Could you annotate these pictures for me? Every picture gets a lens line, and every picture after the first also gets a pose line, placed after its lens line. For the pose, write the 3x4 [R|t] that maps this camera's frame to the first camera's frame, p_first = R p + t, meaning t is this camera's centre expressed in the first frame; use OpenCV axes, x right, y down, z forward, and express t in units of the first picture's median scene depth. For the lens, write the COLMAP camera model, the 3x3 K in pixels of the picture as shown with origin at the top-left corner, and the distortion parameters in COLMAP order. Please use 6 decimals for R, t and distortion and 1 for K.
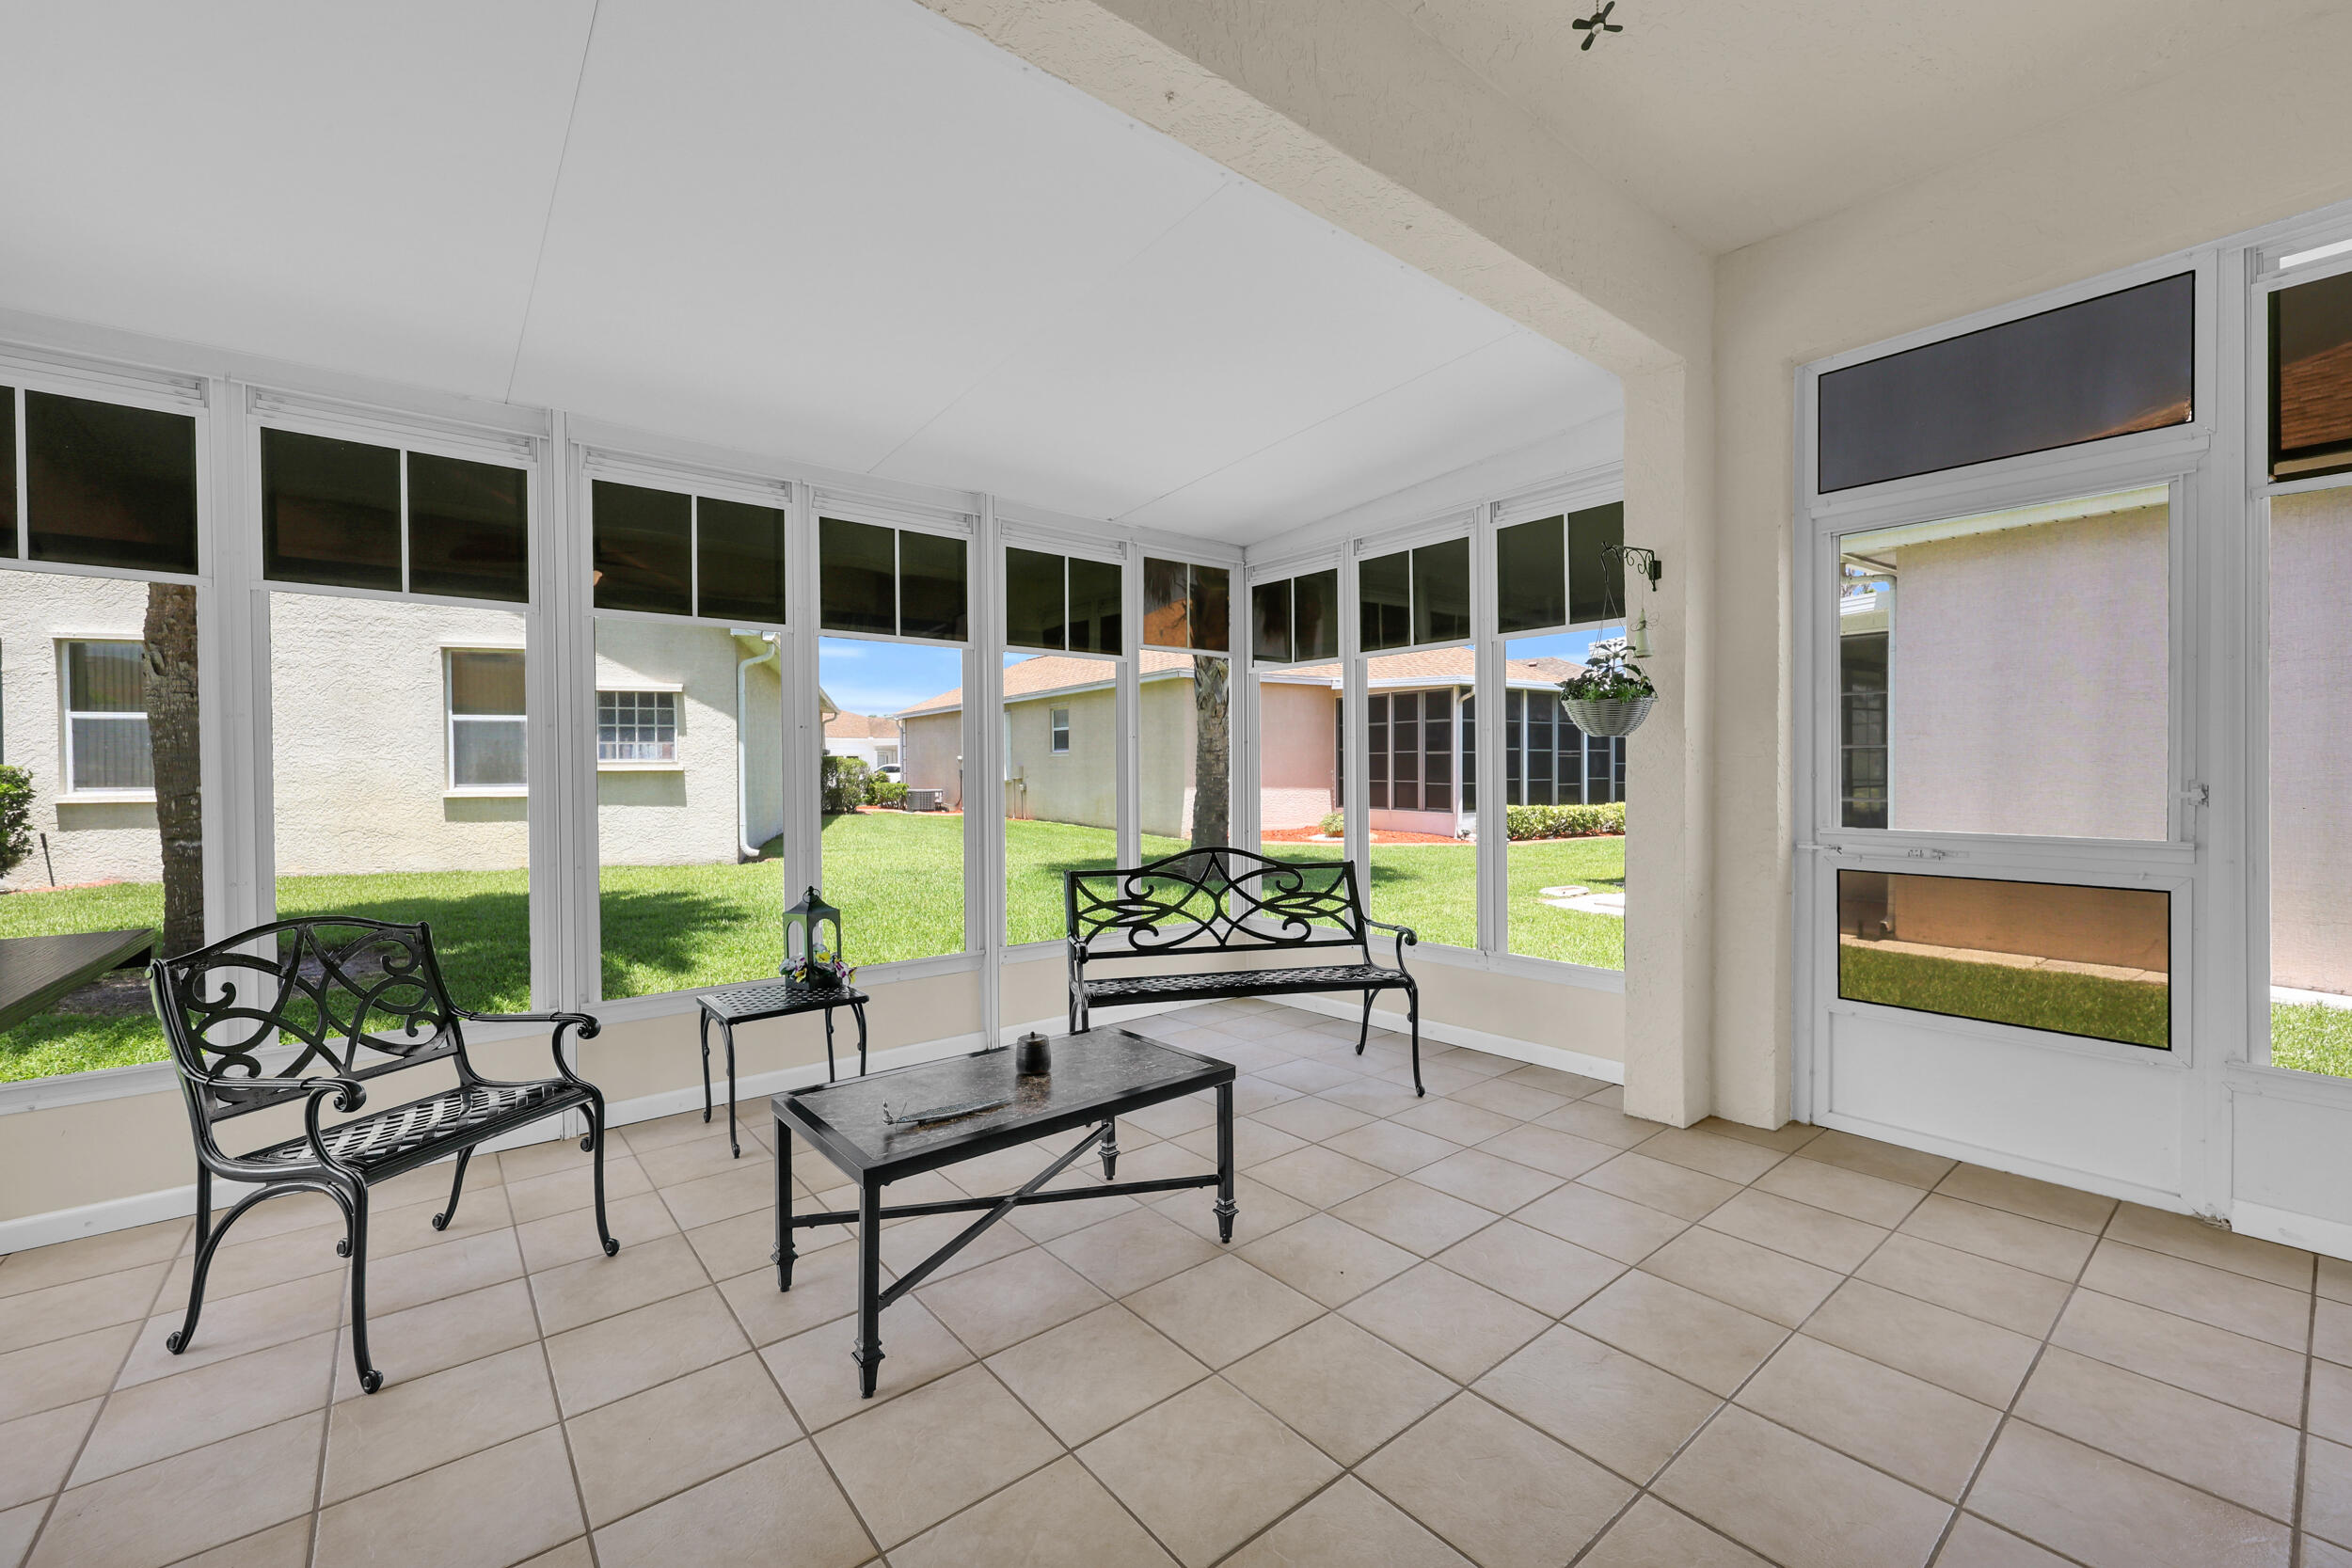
lens RADIAL K [[951.9, 0, 1169.5], [0, 951.9, 778.7], [0, 0, 1]] dist [0.001454, -0.000725]
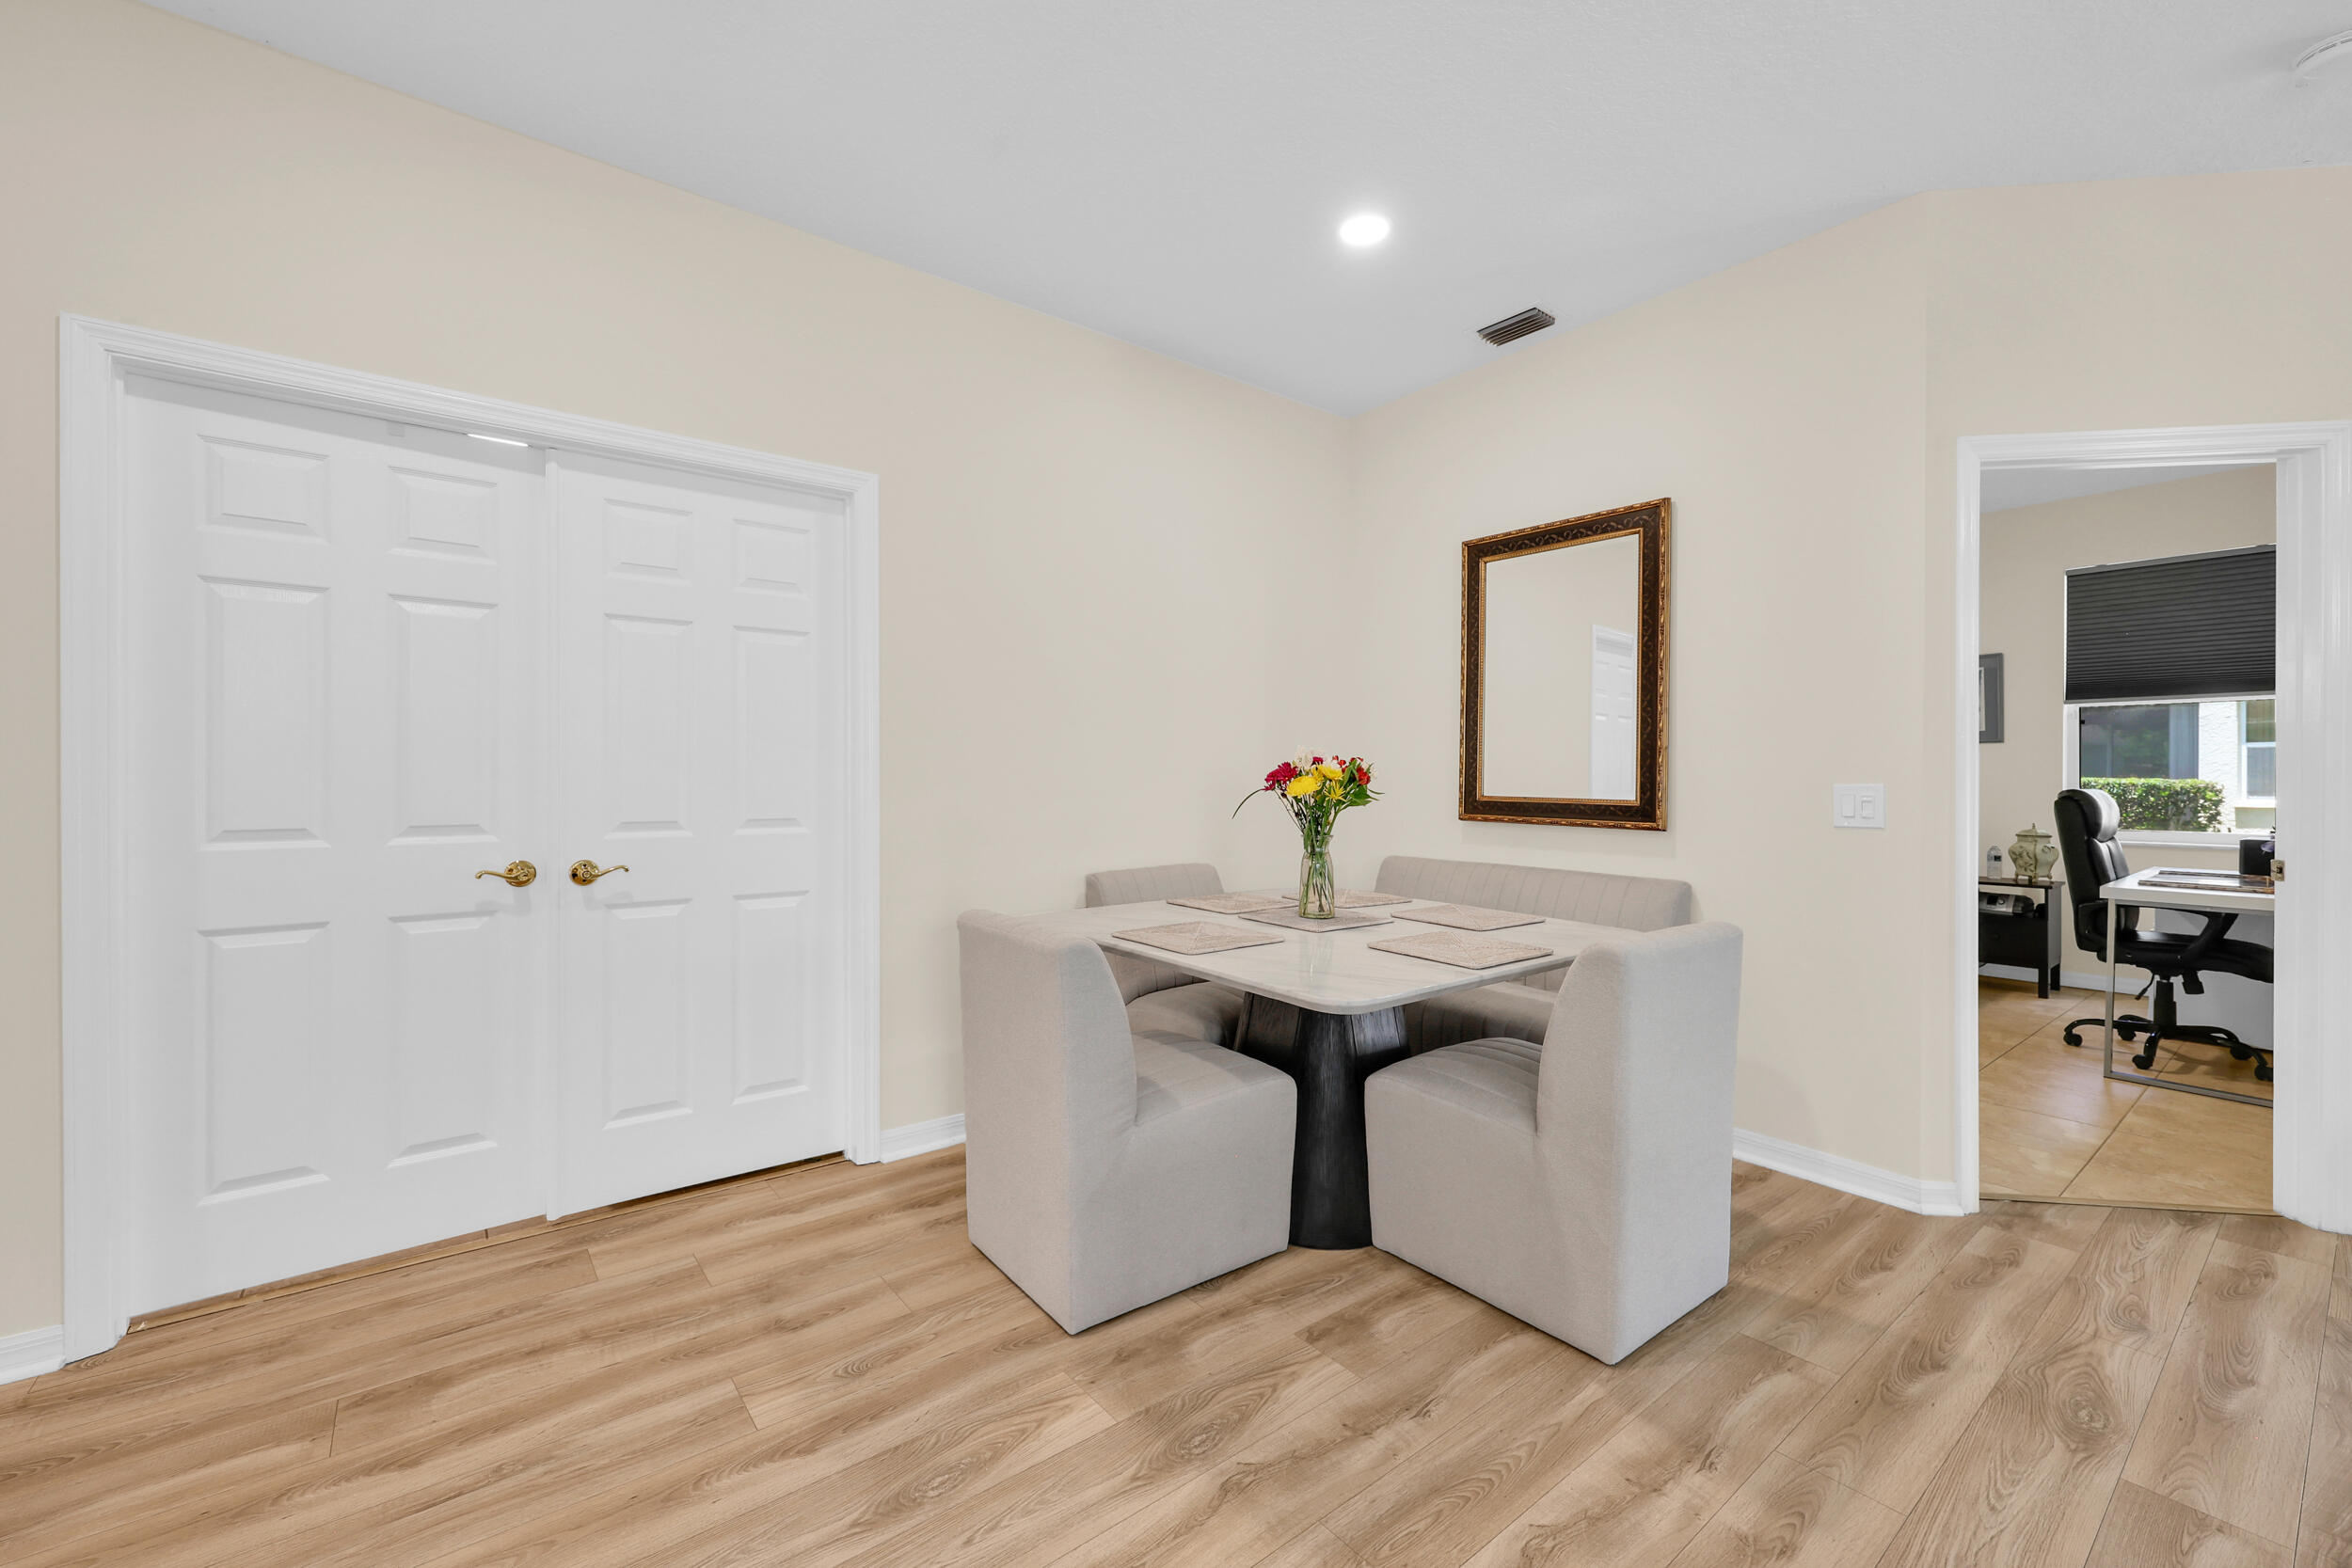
lens RADIAL K [[951.9, 0, 1172.4], [0, 951.9, 779.5], [0, 0, 1]] dist [0.001454, -0.000725]
pose [[-0.014204, 0.008636, -0.999862, 0.702406], [-0.013758, 0.999866, 0.008832, -0.015378], [0.999804, 0.013882, -0.014084, -1.399765]]
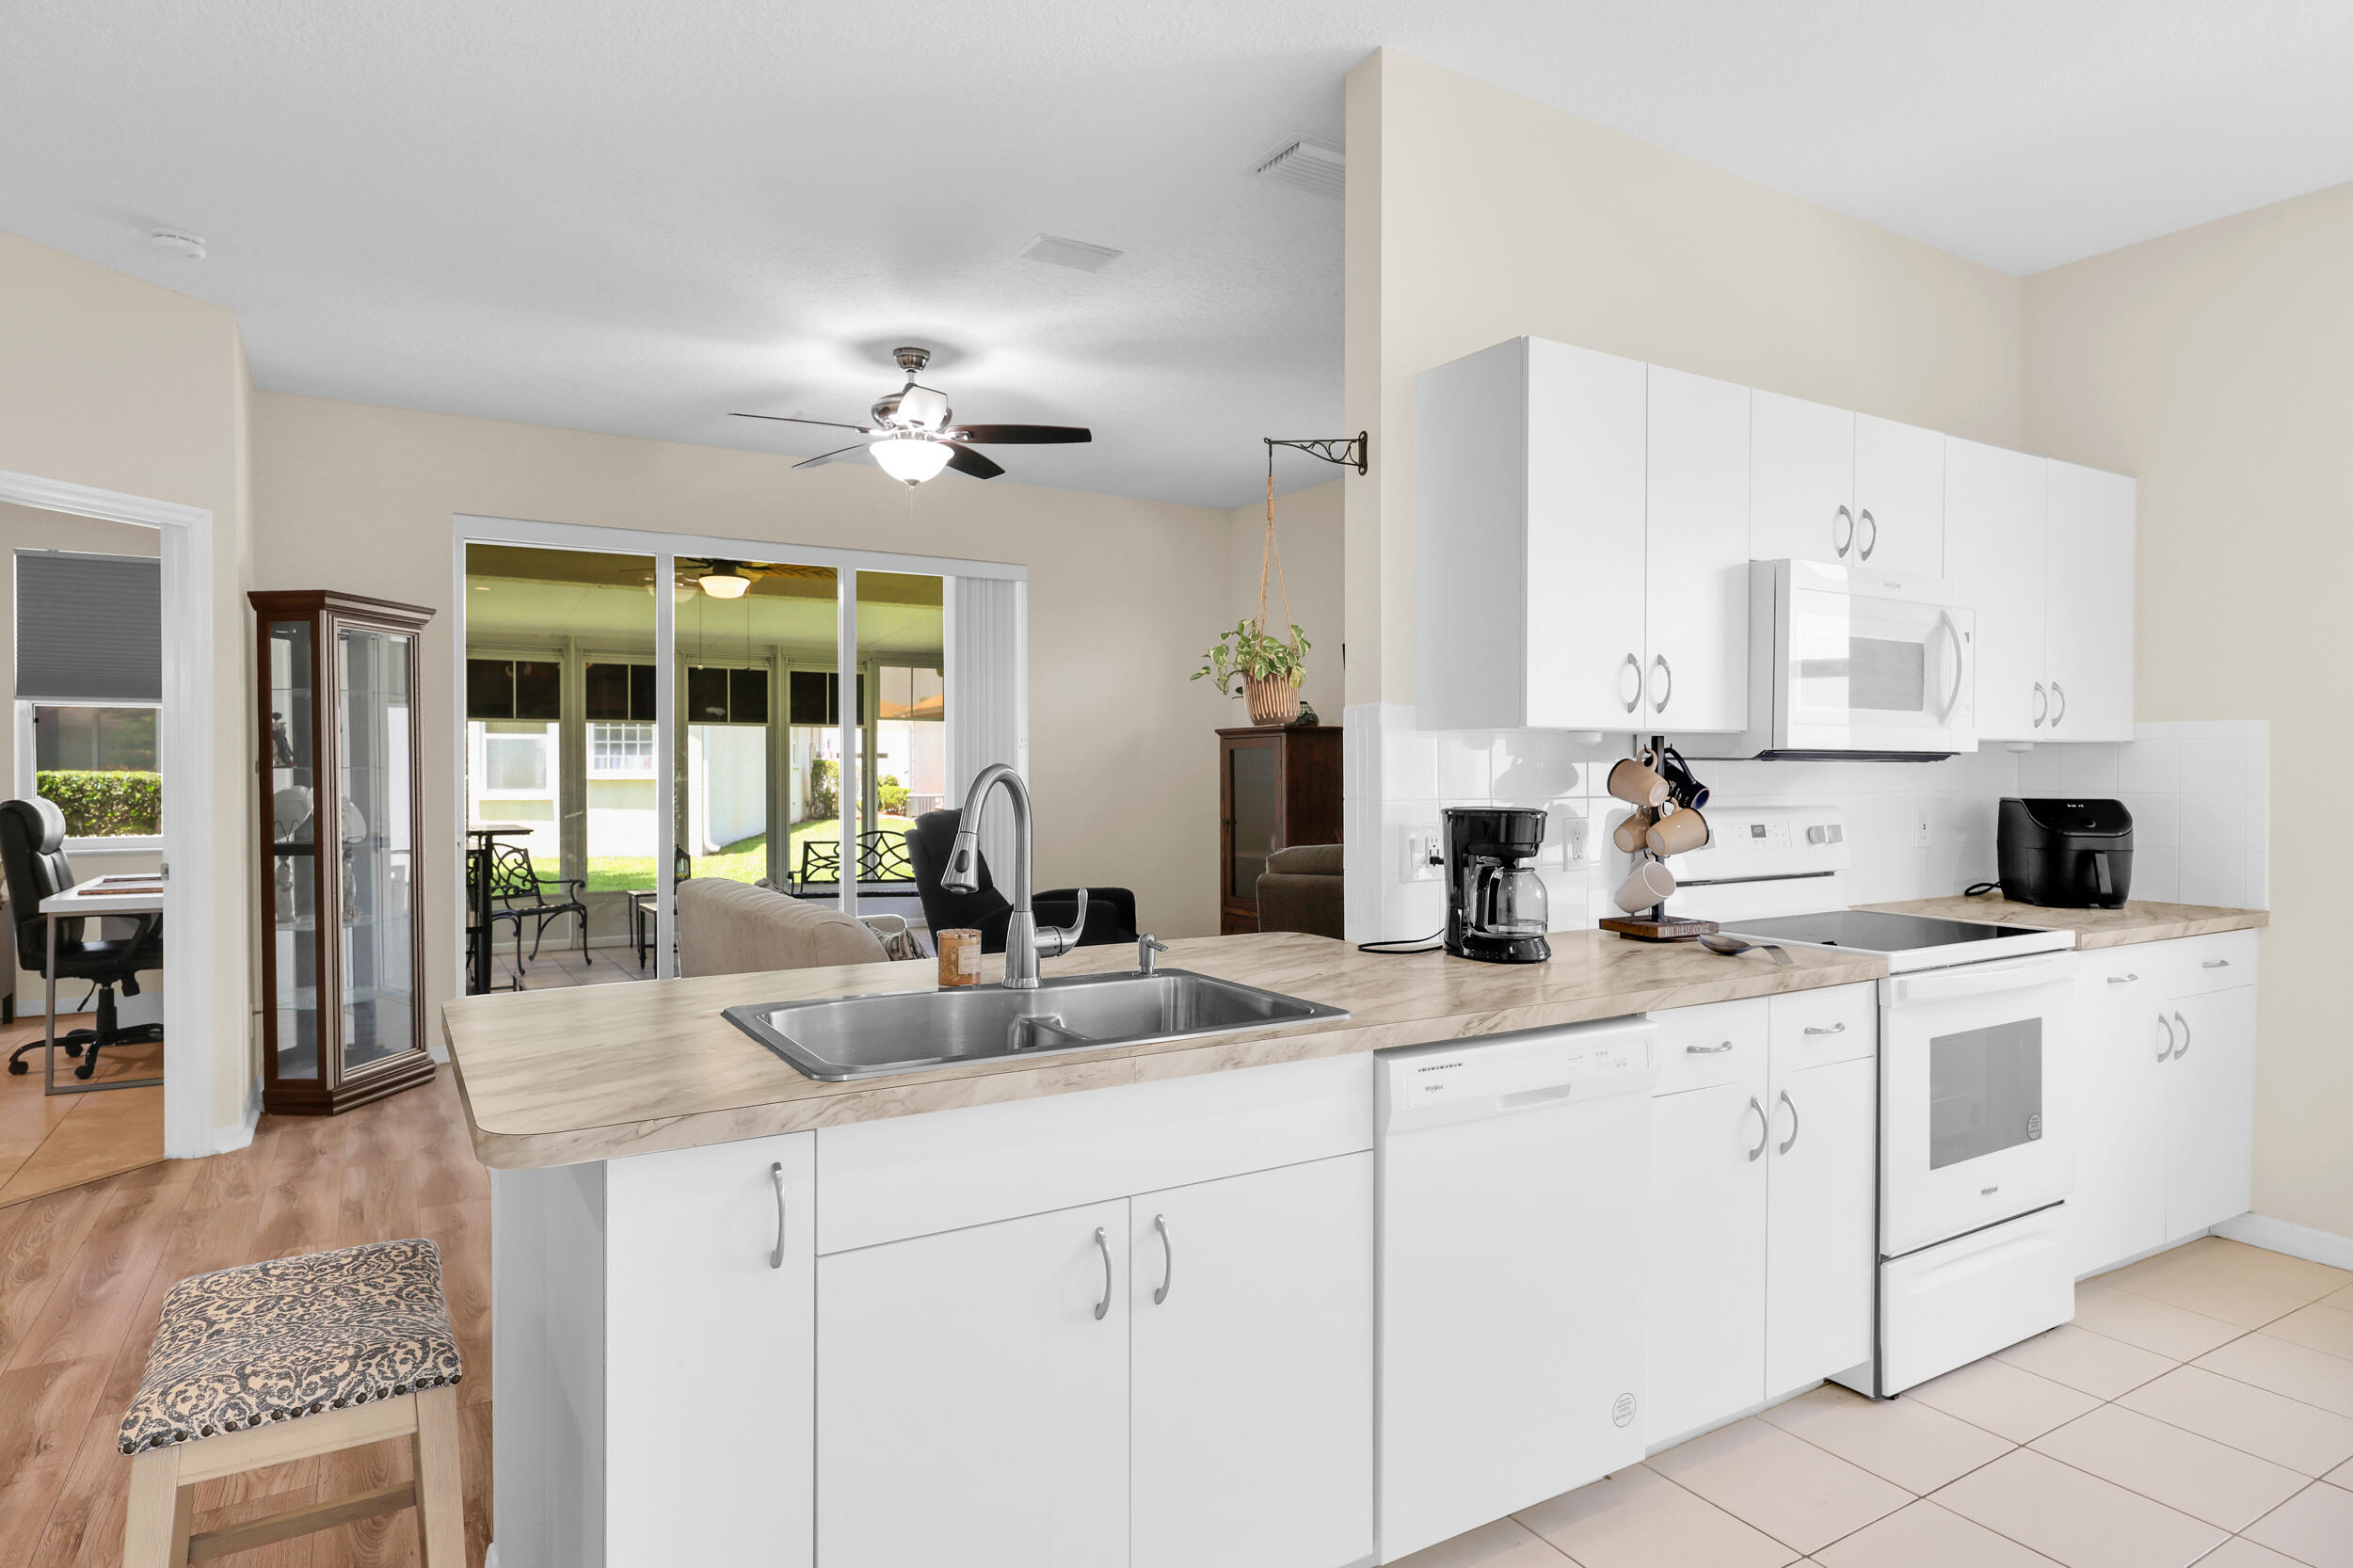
lens RADIAL K [[1323.6, 0, 1174.7], [0, 1323.6, 774.2], [0, 0, 1]] dist [-0.005336, 0.004843]
pose [[0.991363, 0.006352, -0.130989, 0.996843], [-0.006793, 0.999973, -0.002924, -0.039740], [0.130967, 0.003788, 0.991379, -1.612403]]
